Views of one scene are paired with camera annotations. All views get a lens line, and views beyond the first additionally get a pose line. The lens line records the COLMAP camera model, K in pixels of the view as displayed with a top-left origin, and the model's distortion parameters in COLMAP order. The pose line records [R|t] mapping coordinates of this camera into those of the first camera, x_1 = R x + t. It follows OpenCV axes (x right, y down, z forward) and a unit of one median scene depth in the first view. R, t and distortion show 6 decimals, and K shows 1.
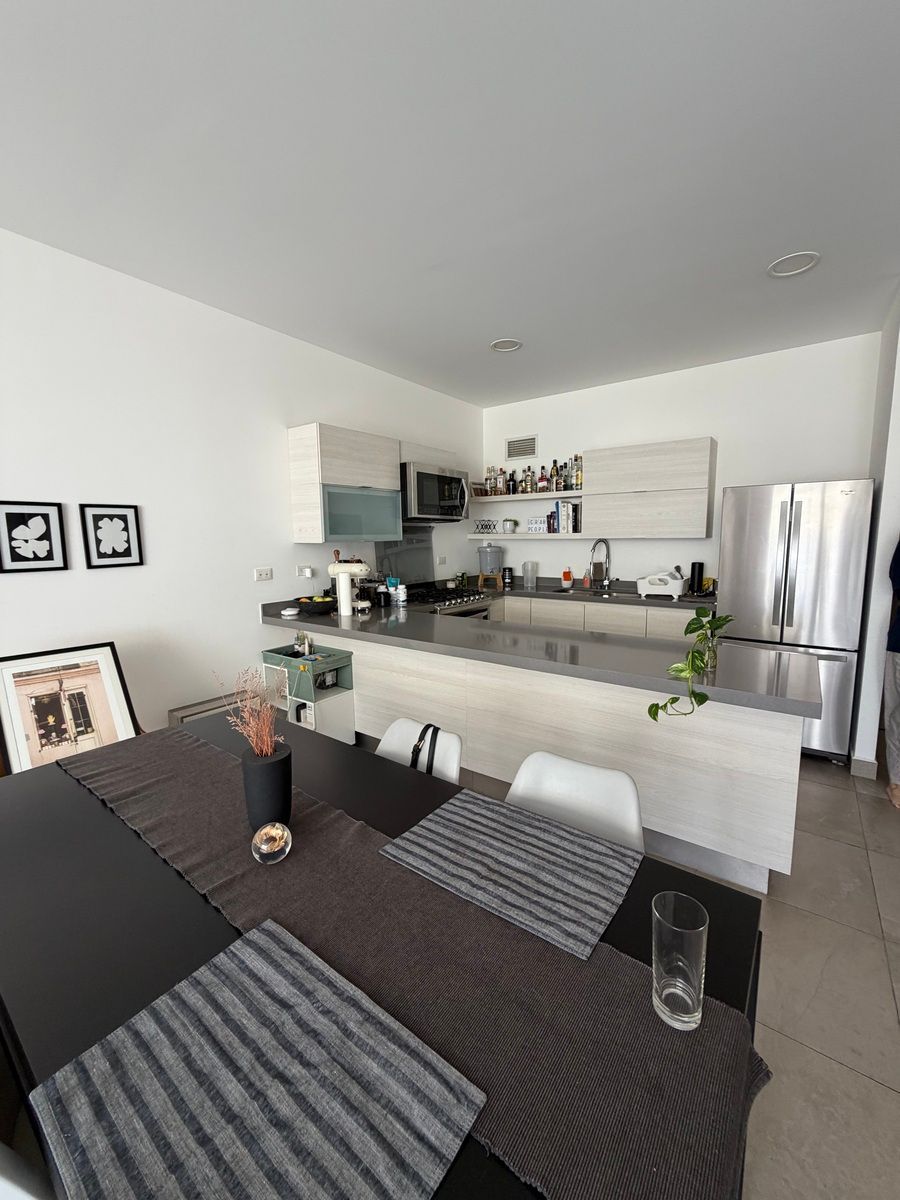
lens RADIAL K [[476.3, 0, 452.8], [0, 476.3, 596.5], [0, 0, 1]] dist [-0.001362, -0.000222]
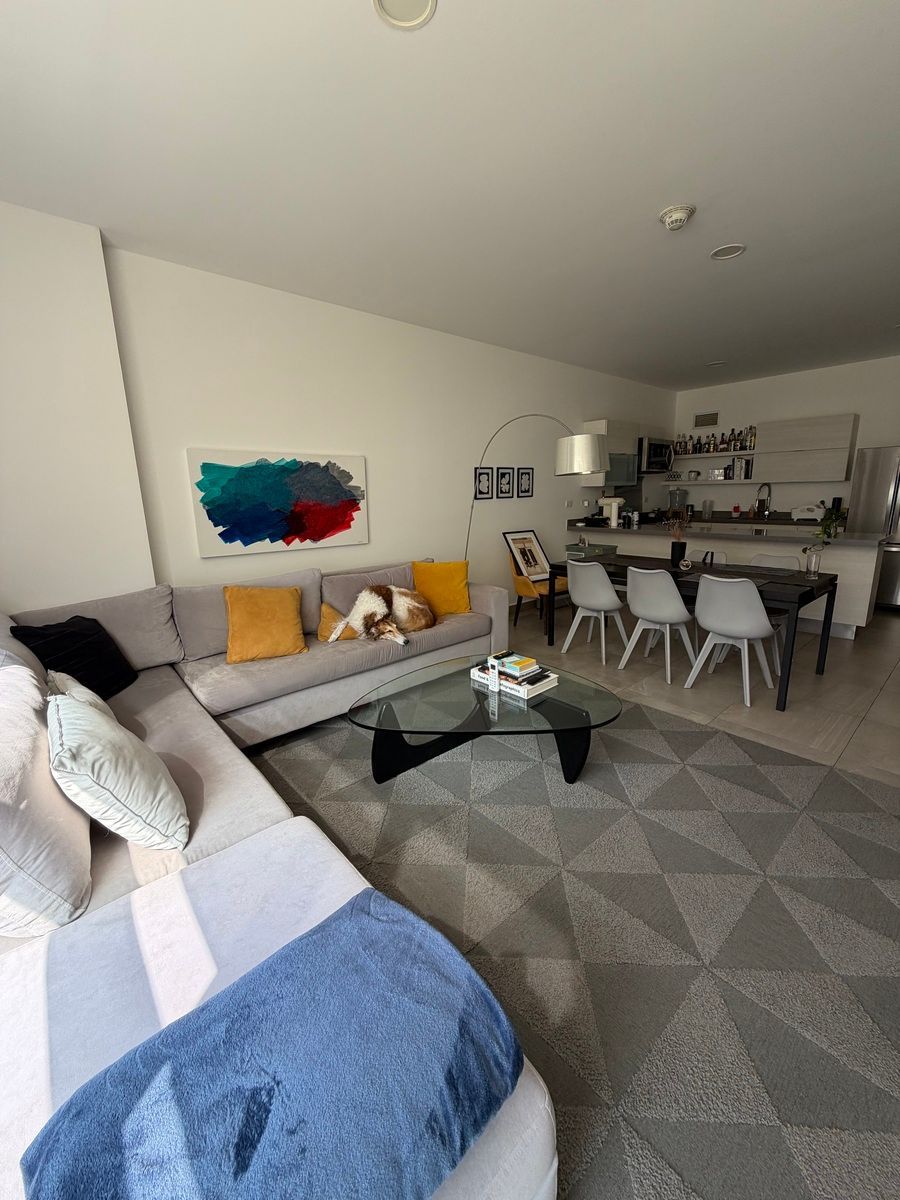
lens RADIAL K [[476.3, 0, 452.8], [0, 476.3, 596.5], [0, 0, 1]] dist [-0.001362, -0.000222]
pose [[0.976543, 0.036463, -0.212214, -0.314341], [-0.016400, 0.995290, 0.095546, 0.105269], [0.214699, -0.089824, 0.972541, -0.688272]]
